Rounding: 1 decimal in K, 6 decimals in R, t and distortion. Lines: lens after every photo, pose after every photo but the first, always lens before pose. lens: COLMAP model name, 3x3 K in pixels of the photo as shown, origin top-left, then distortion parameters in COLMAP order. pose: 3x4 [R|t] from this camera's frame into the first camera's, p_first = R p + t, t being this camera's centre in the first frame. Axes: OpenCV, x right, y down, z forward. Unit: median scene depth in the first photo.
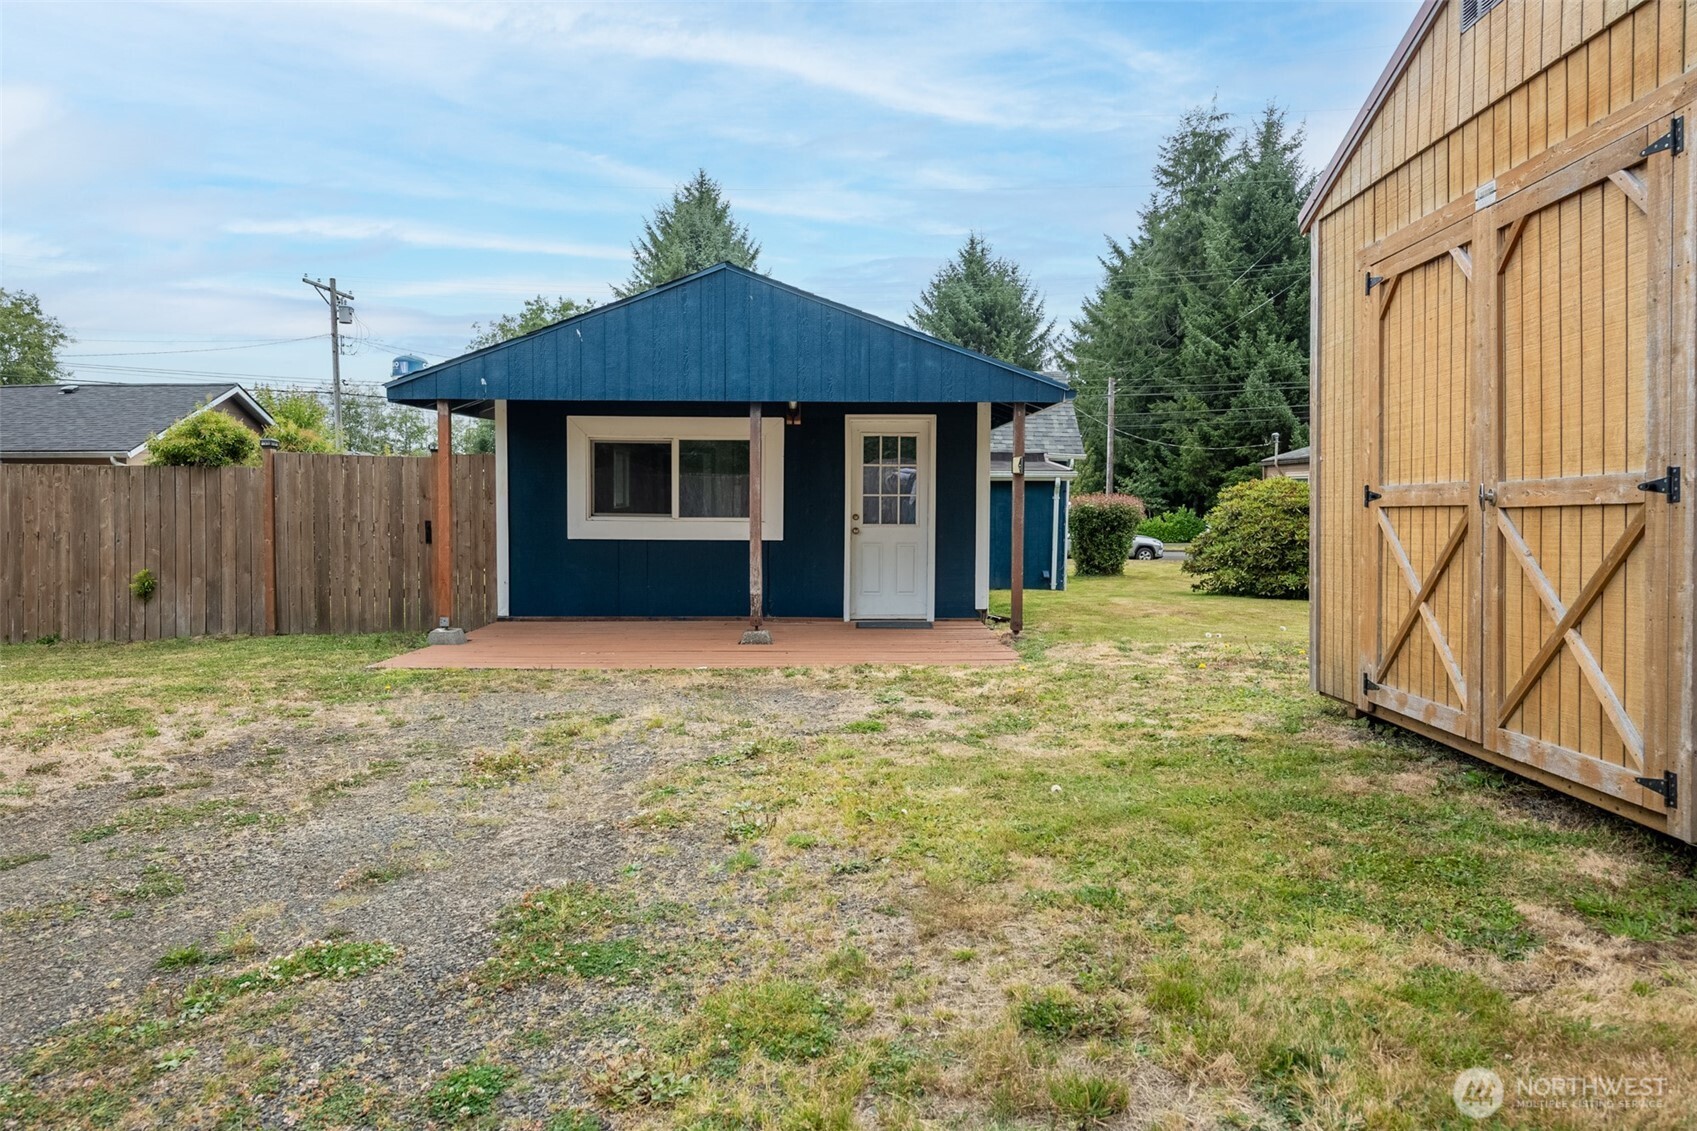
lens RADIAL K [[1017.3, 0, 836.1], [0, 1017.3, 554.9], [0, 0, 1]] dist [0.008972, 0.010269]
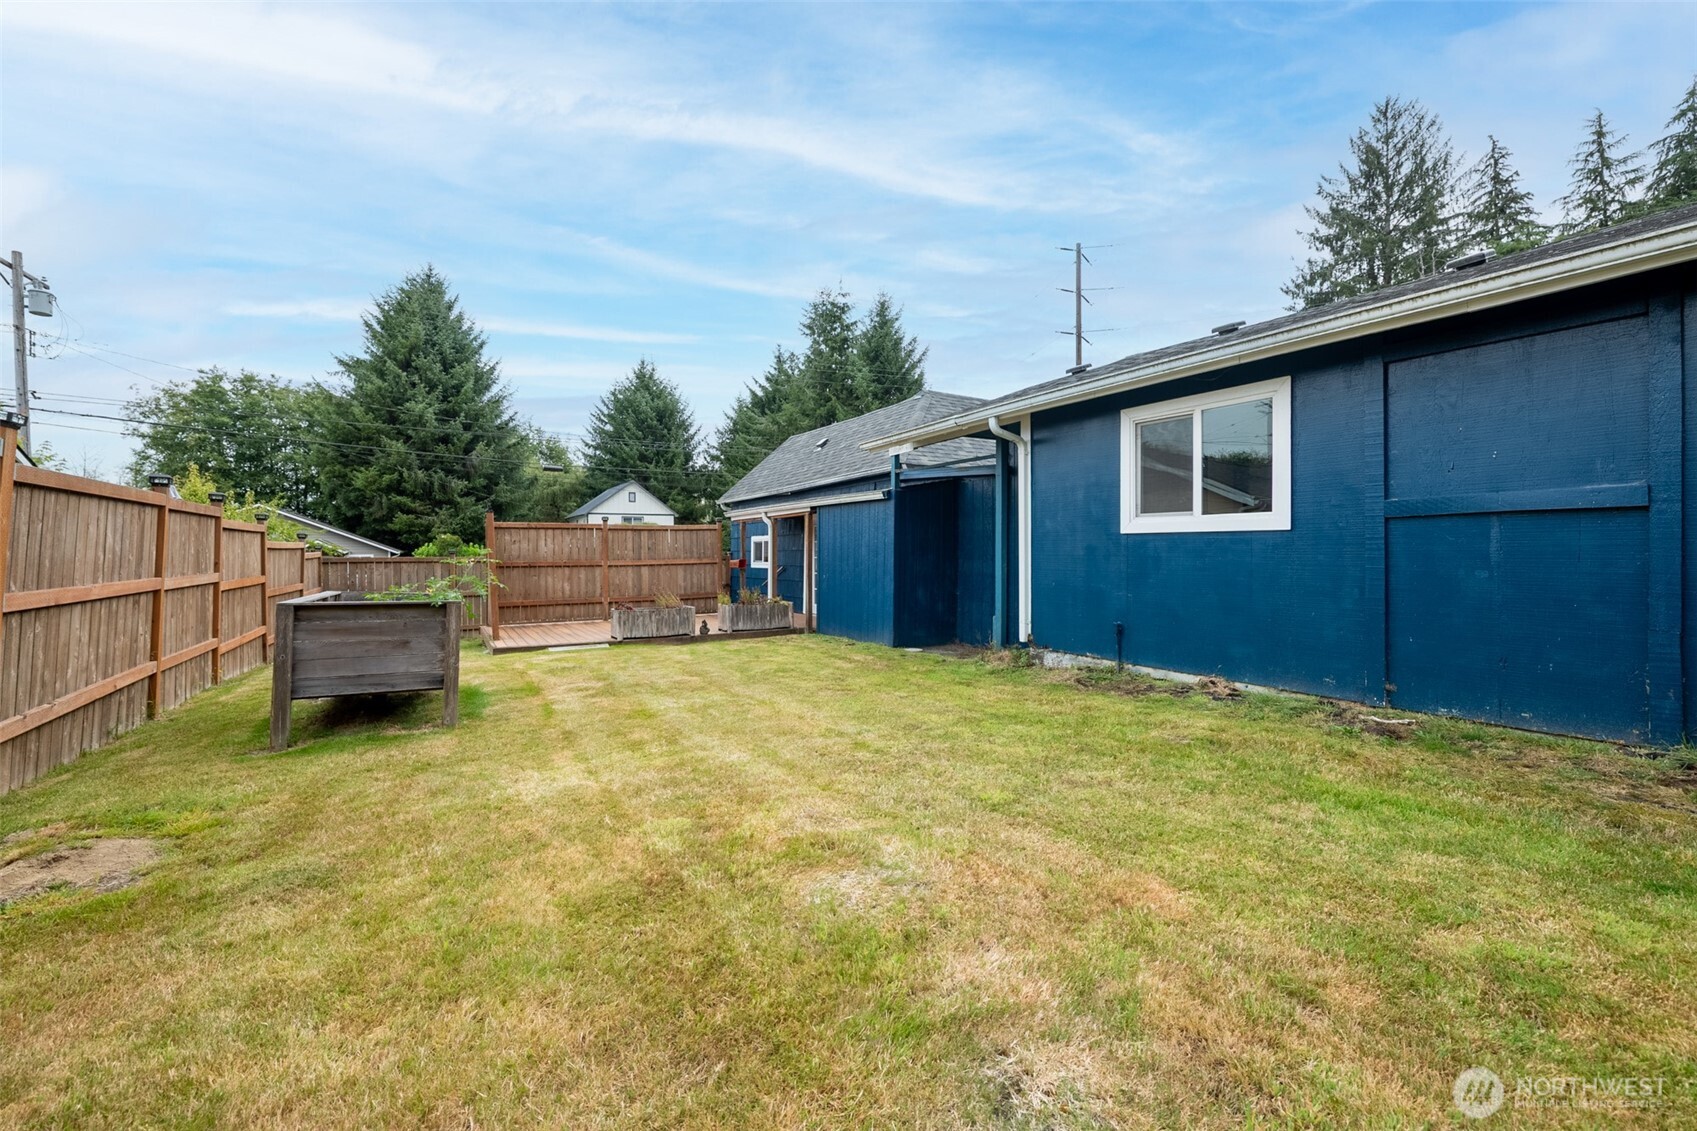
lens RADIAL K [[677.3, 0, 838.3], [0, 677.3, 540.9], [0, 0, 1]] dist [0.001722, -0.000538]
pose [[0.872555, -0.006973, 0.488467, -0.407005], [0.044322, 0.996904, -0.064941, -0.015433], [-0.486502, 0.078315, 0.870163, 0.574955]]
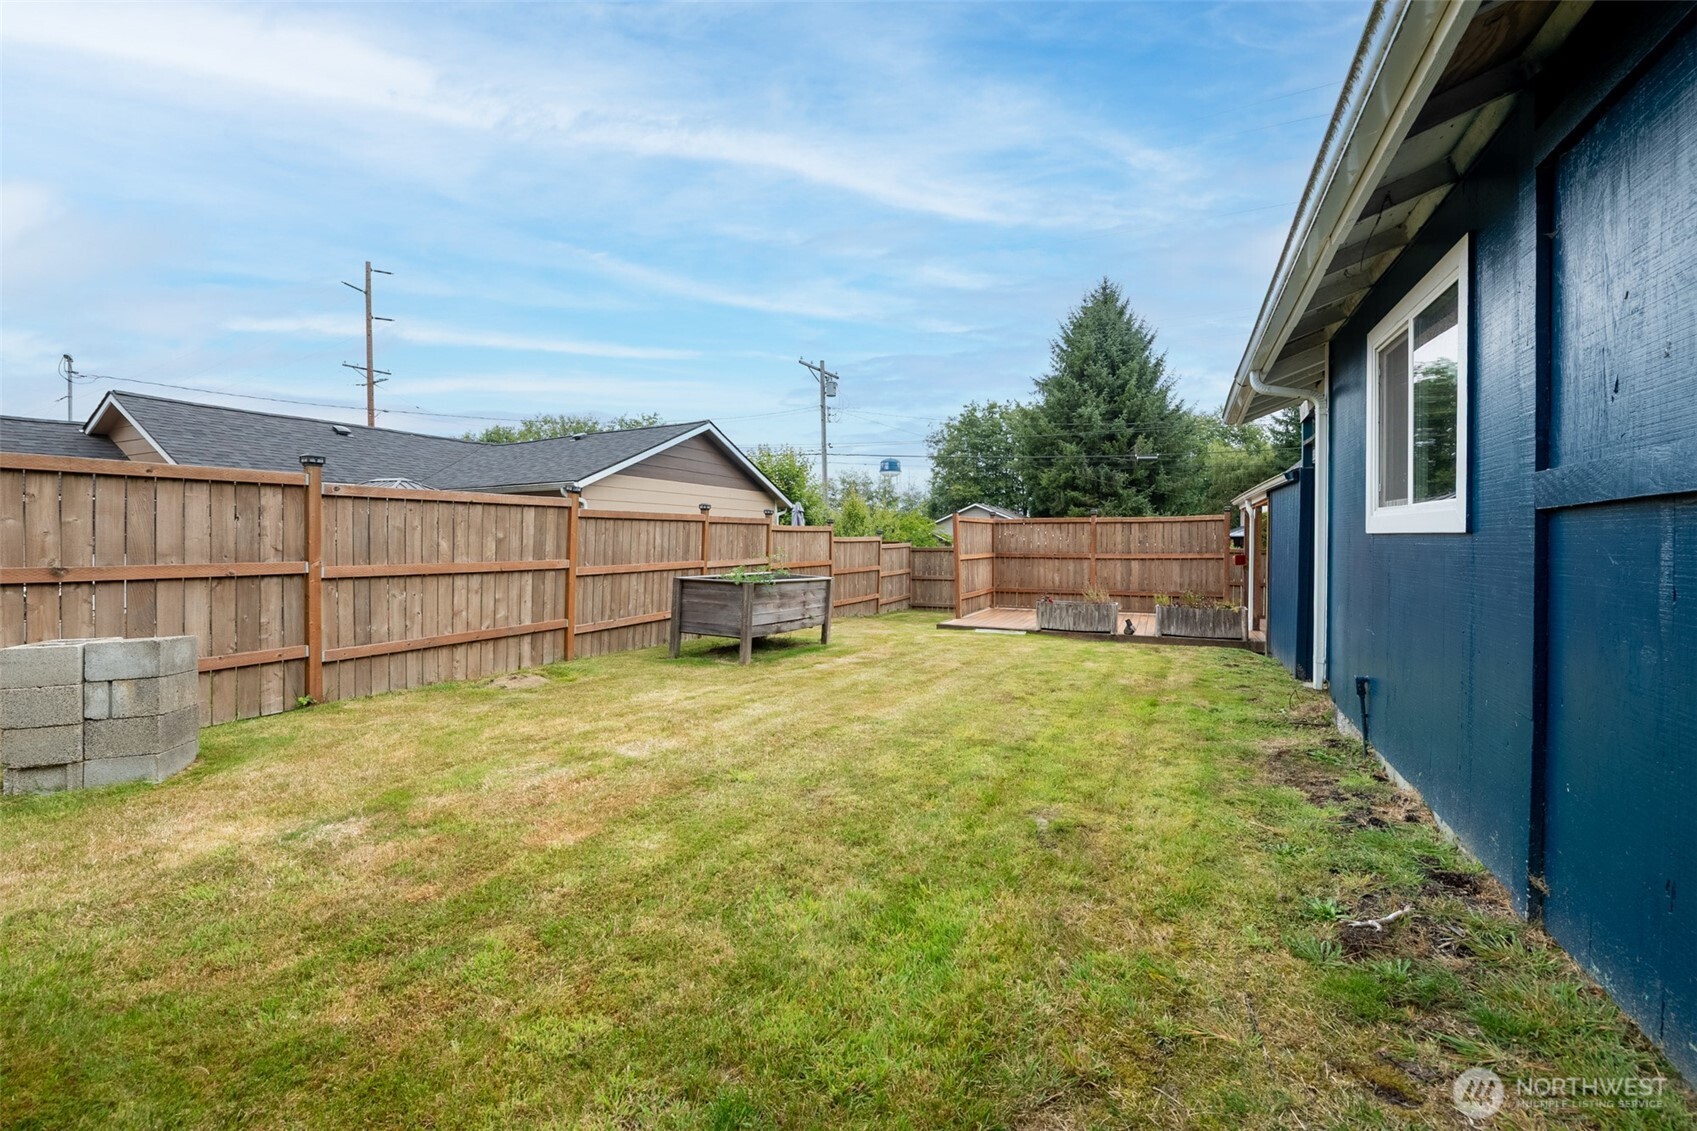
lens RADIAL K [[677.3, 0, 858.5], [0, 677.3, 552.2], [0, 0, 1]] dist [0.001722, -0.000538]
pose [[0.904734, -0.001153, -0.425976, -0.204261], [-0.018609, 0.998935, -0.042227, -0.017627], [0.425571, 0.046131, 0.903749, 0.550745]]
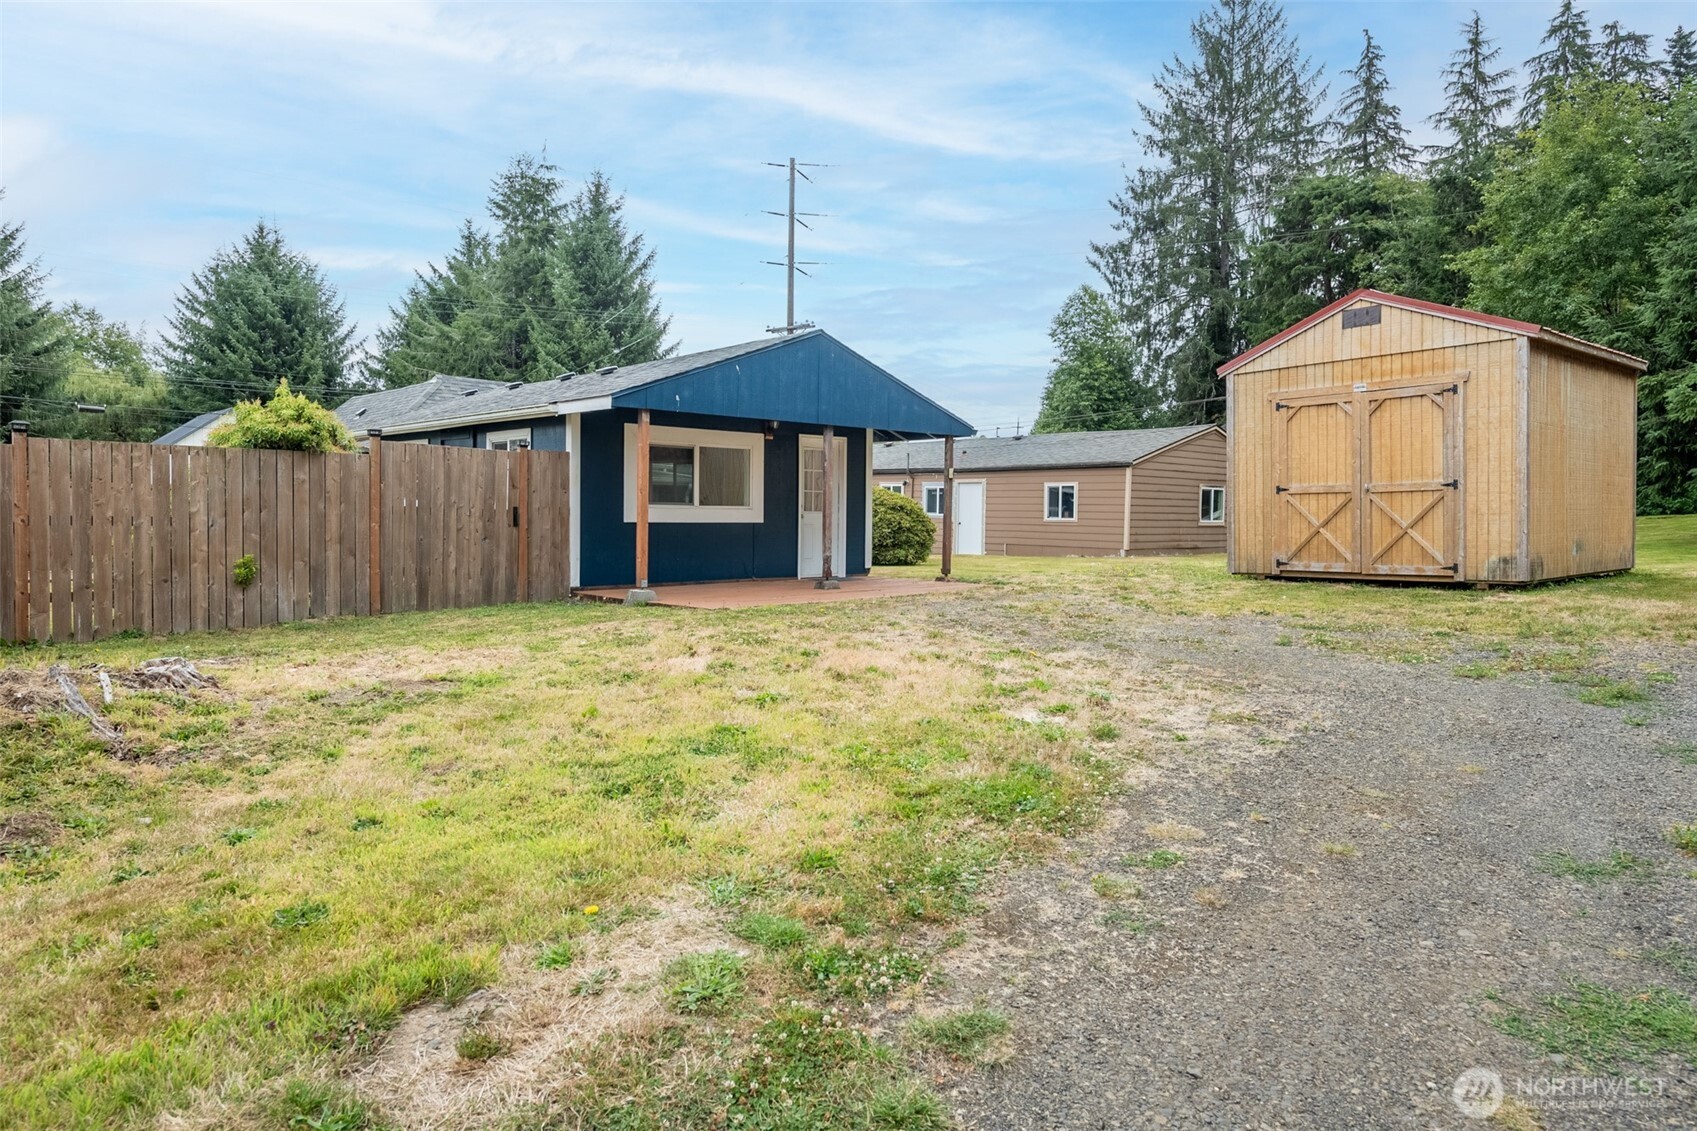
lens RADIAL K [[1017.3, 0, 802.0], [0, 1017.3, 526.8], [0, 0, 1]] dist [0.008972, 0.010269]
pose [[0.766840, -0.003950, 0.641826, -0.436312], [0.030394, 0.999083, -0.030166, 0.016316], [-0.641118, 0.042640, 0.766257, -0.038928]]
